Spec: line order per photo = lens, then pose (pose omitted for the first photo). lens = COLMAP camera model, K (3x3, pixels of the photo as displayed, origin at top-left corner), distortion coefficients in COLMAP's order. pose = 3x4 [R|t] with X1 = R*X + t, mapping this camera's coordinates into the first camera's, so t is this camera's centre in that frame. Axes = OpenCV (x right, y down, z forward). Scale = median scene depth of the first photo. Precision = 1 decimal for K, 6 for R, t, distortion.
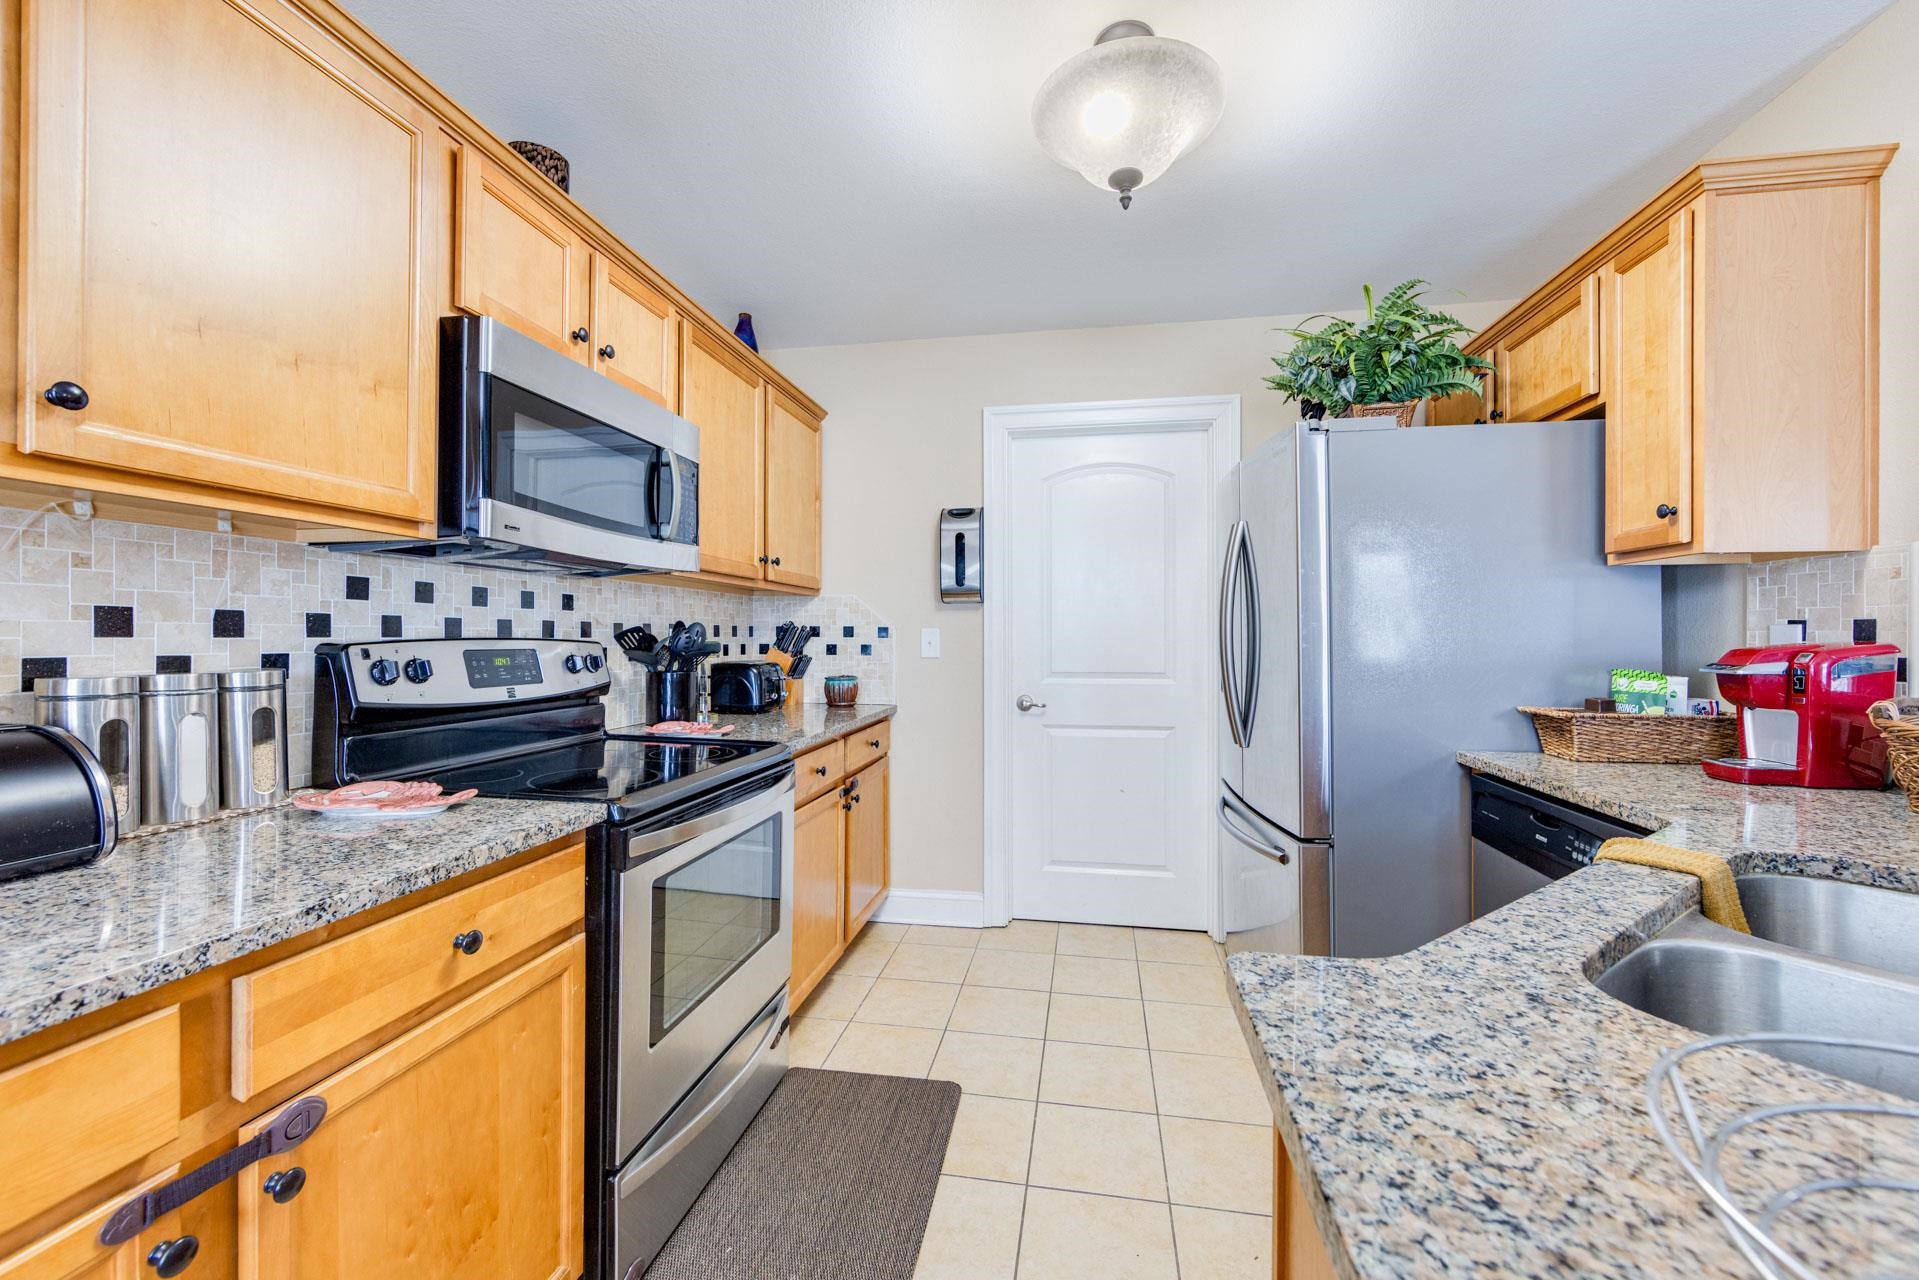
lens RADIAL K [[749.8, 0, 961.6], [0, 749.8, 636.4], [0, 0, 1]] dist [-0.004896, 0.000378]
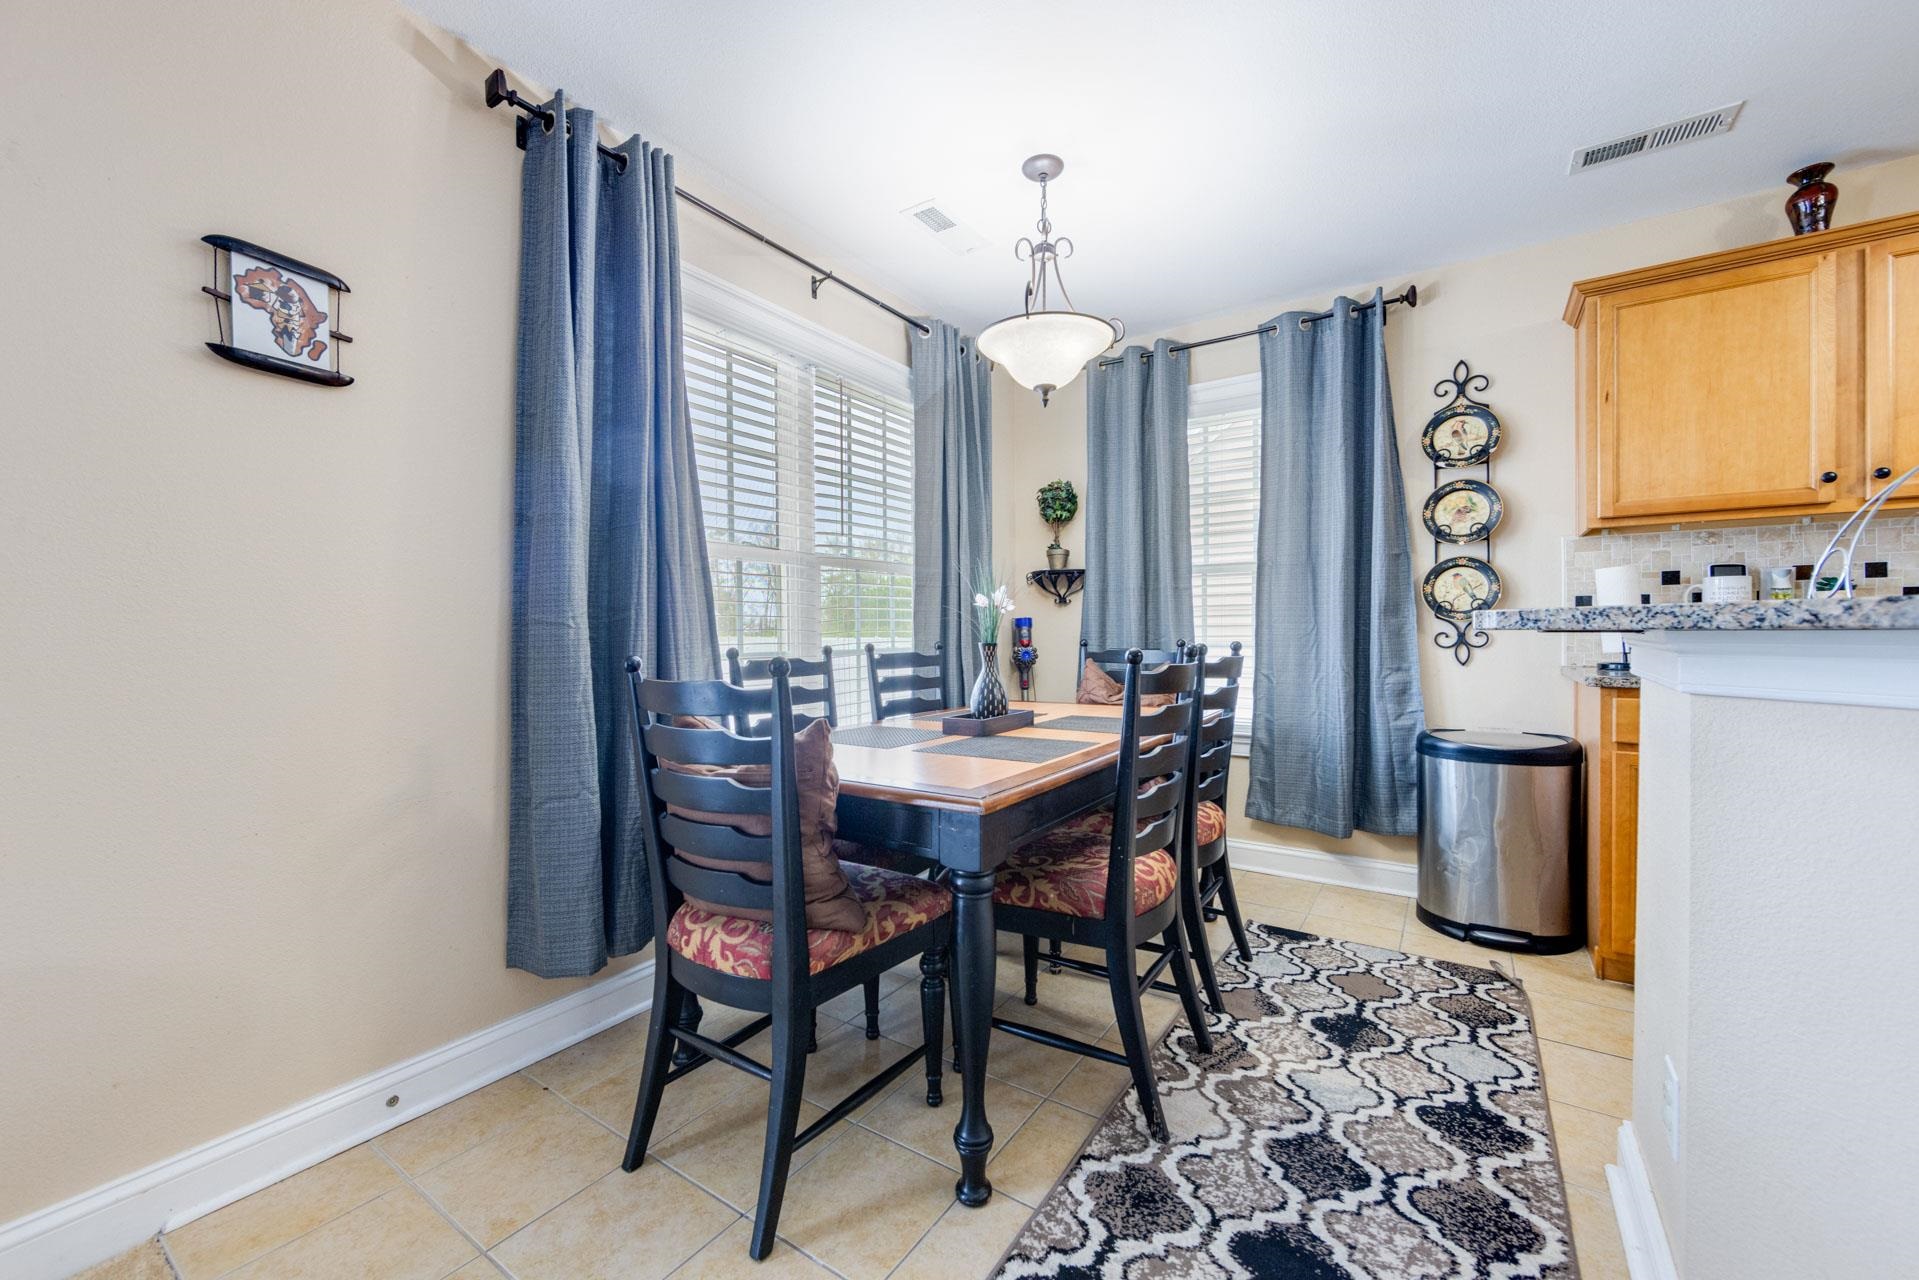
lens RADIAL K [[749.8, 0, 953.9], [0, 749.8, 637.2], [0, 0, 1]] dist [-0.004896, 0.000378]
pose [[-0.409010, 0.009833, -0.912477, 1.082359], [0.010298, 0.999928, 0.006159, 0.079464], [0.912472, -0.006878, -0.409082, -0.371383]]
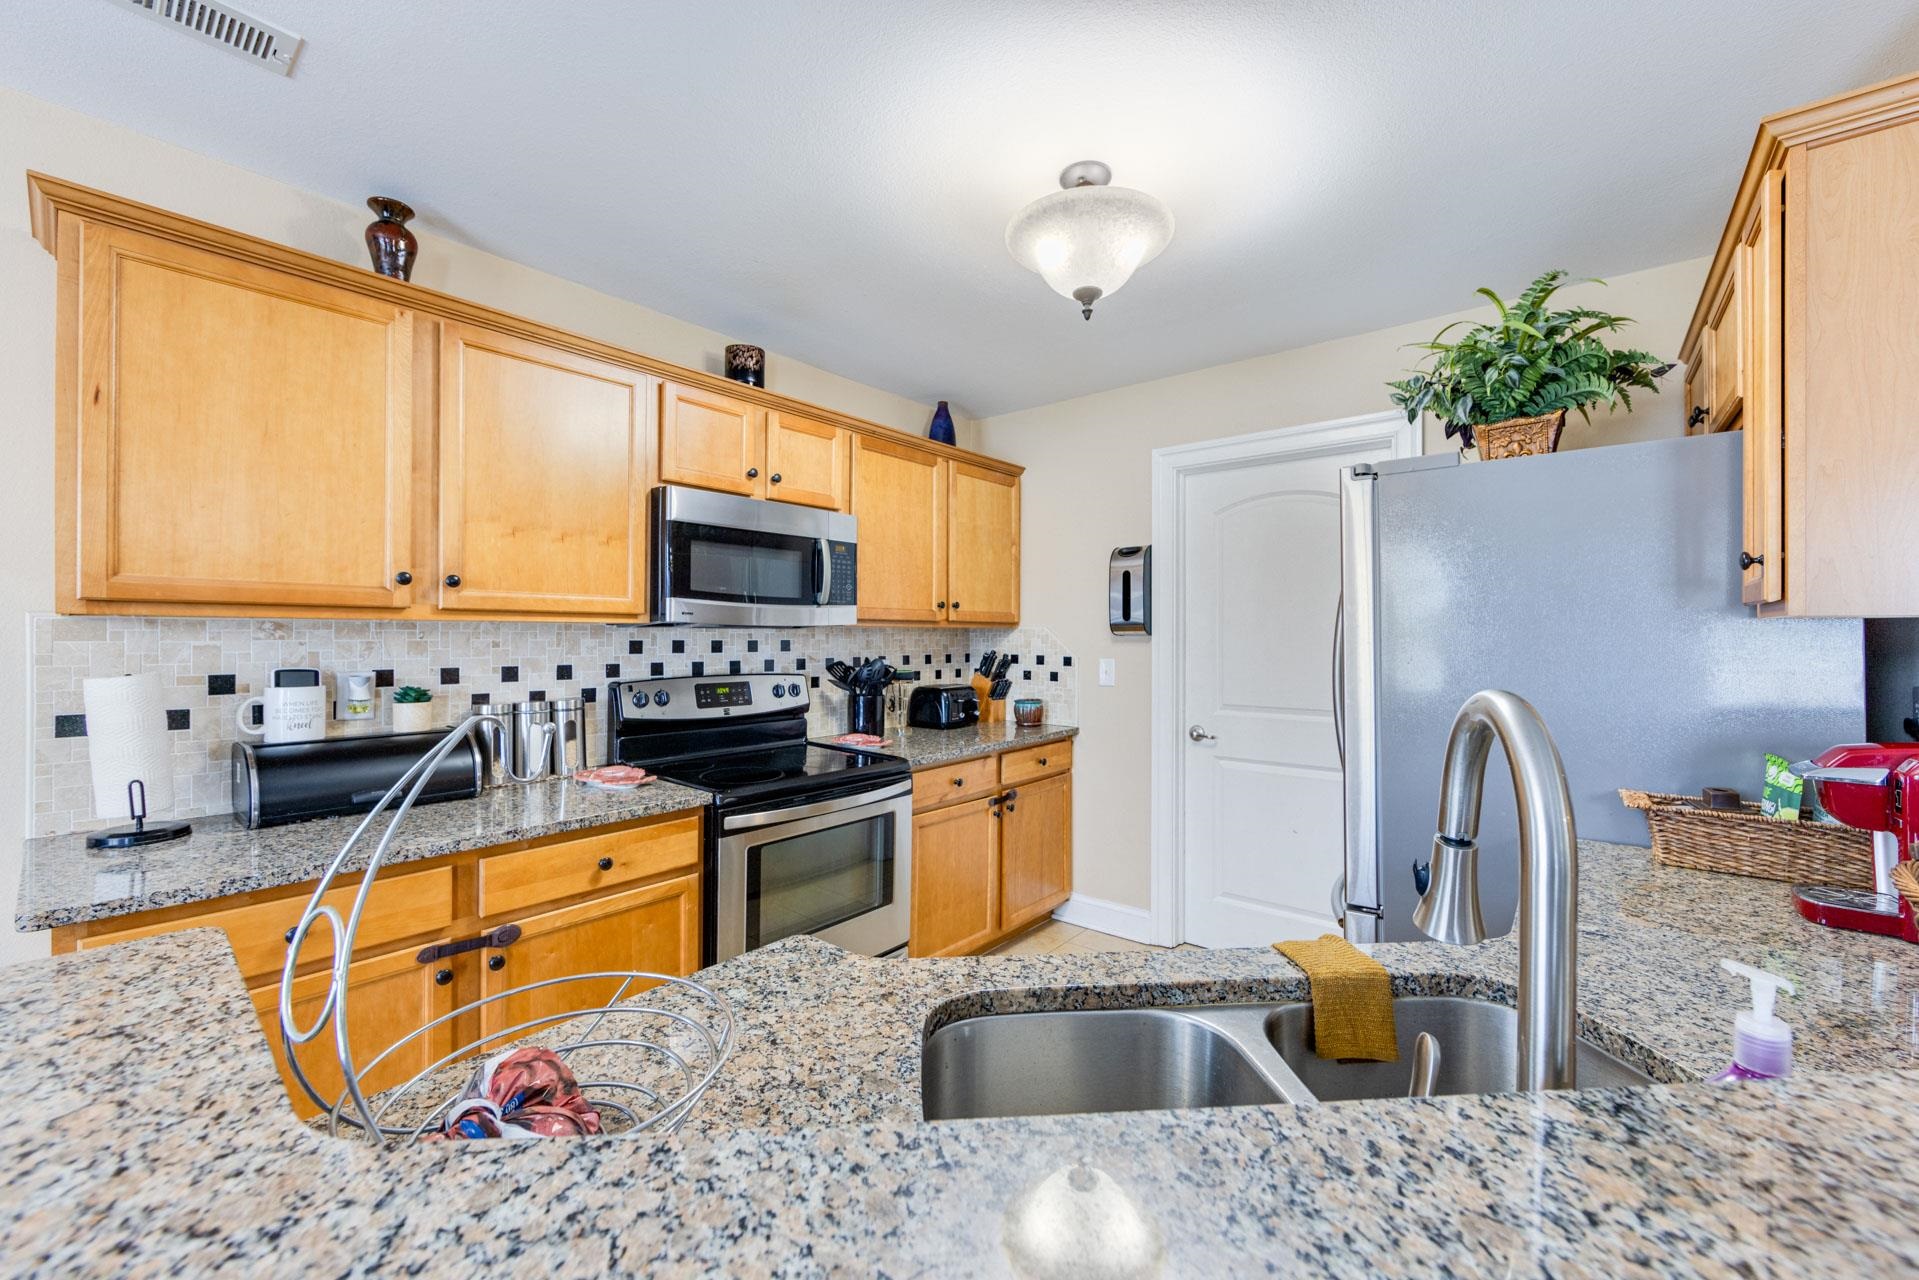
lens RADIAL K [[749.8, 0, 963.7], [0, 749.8, 635.3], [0, 0, 1]] dist [-0.004896, 0.000378]
pose [[0.871045, 0.001995, -0.491199, 0.555833], [-0.001614, 0.999998, 0.001200, -0.081412], [0.491200, -0.000253, 0.871047, -0.079836]]
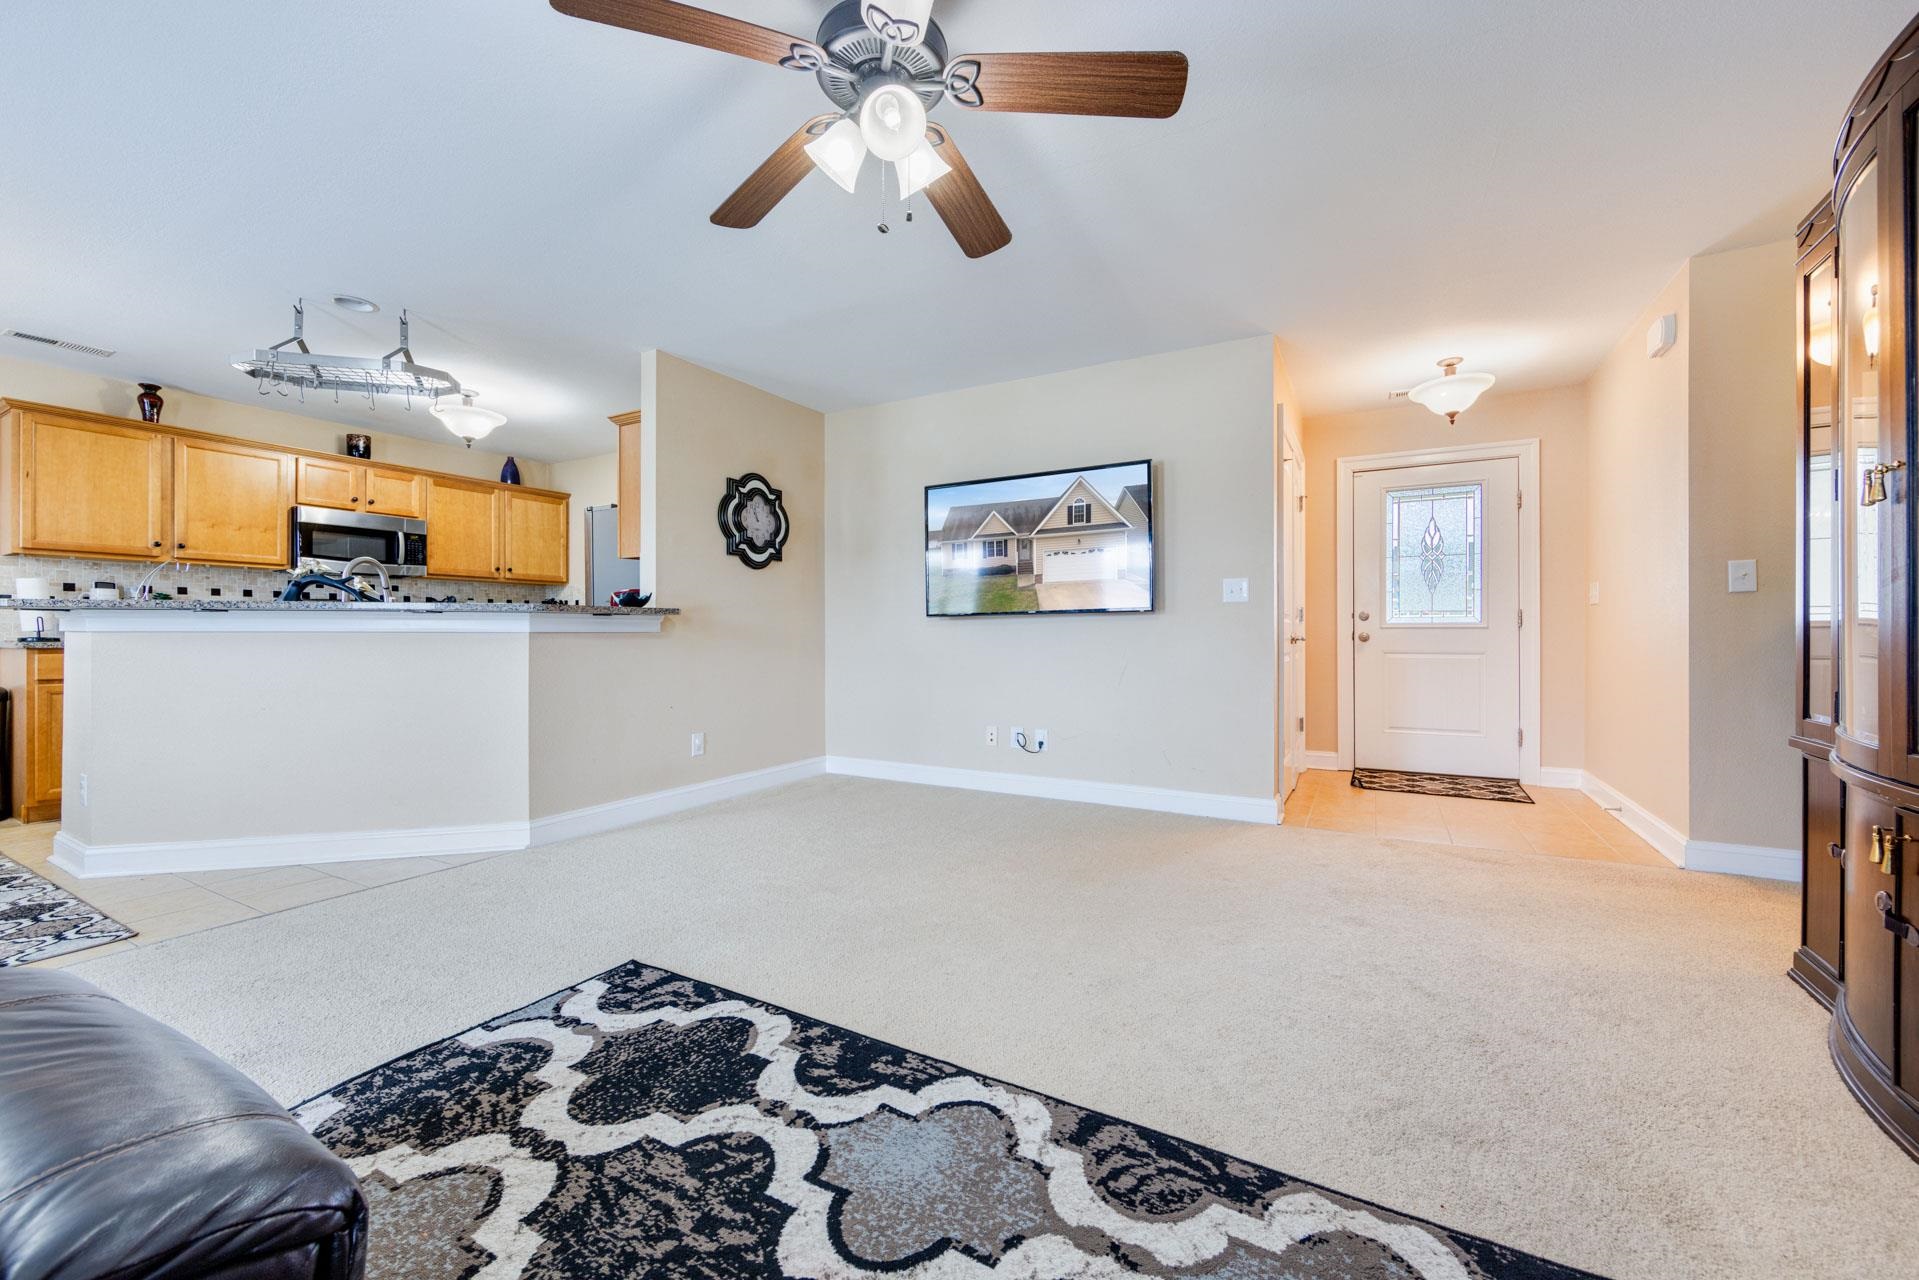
lens RADIAL K [[749.8, 0, 959.8], [0, 749.8, 636.0], [0, 0, 1]] dist [-0.004896, 0.000378]
pose [[0.944396, 0.000230, -0.328811, 2.695809], [0.001163, 0.999991, 0.004041, 0.138118], [0.328809, -0.004199, 0.944387, -1.019867]]
